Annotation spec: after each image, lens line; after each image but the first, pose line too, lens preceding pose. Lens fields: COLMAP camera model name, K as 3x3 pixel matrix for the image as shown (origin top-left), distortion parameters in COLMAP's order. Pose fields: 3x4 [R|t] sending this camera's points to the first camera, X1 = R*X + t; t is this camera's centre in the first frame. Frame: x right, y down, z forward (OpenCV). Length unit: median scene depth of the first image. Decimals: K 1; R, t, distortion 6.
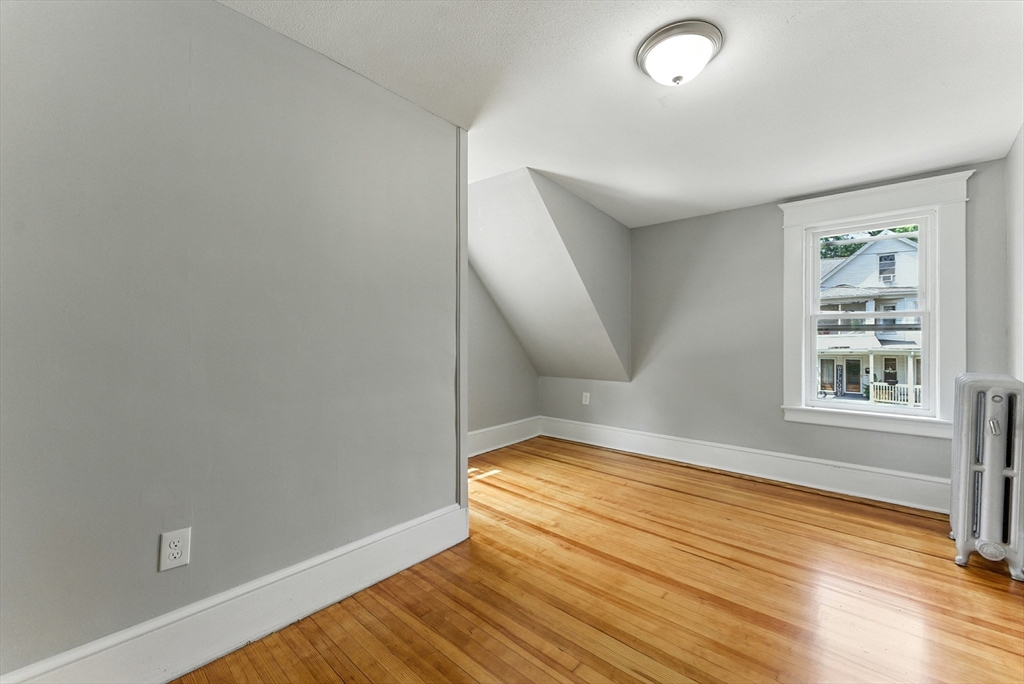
lens RADIAL K [[420.4, 0, 513.5], [0, 420.4, 336.6], [0, 0, 1]] dist [0.000049, -0.000056]
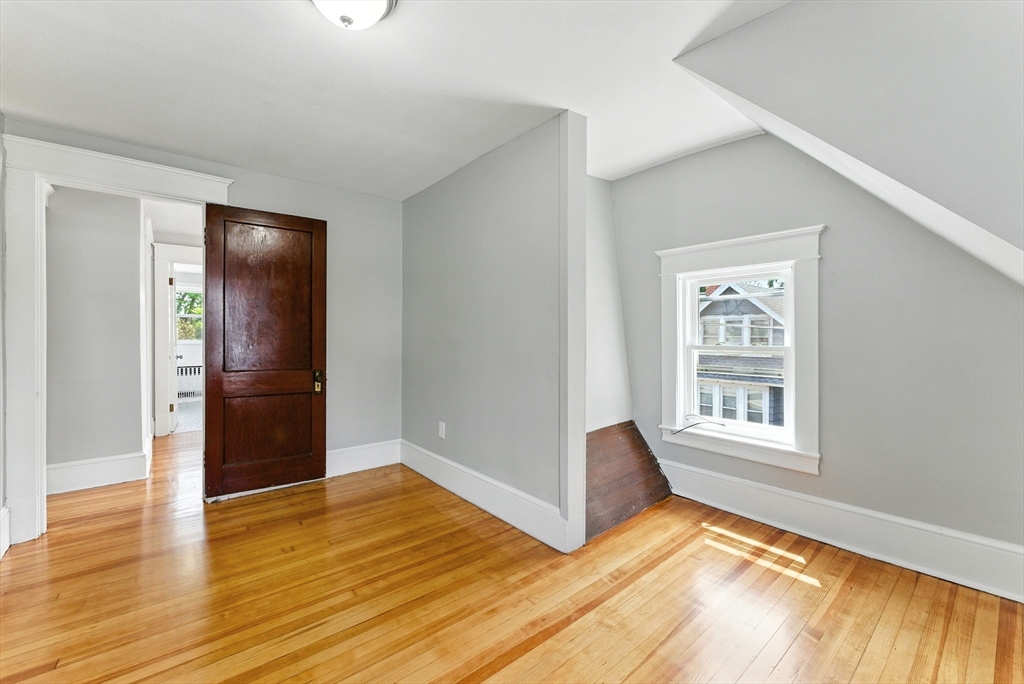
lens RADIAL K [[420.4, 0, 513.5], [0, 420.4, 336.6], [0, 0, 1]] dist [0.000049, -0.000056]
pose [[-0.158104, 0.006540, -0.987401, 0.999491], [0.006711, 0.999962, 0.005548, -0.009310], [0.987400, -0.005749, -0.158142, 1.252995]]
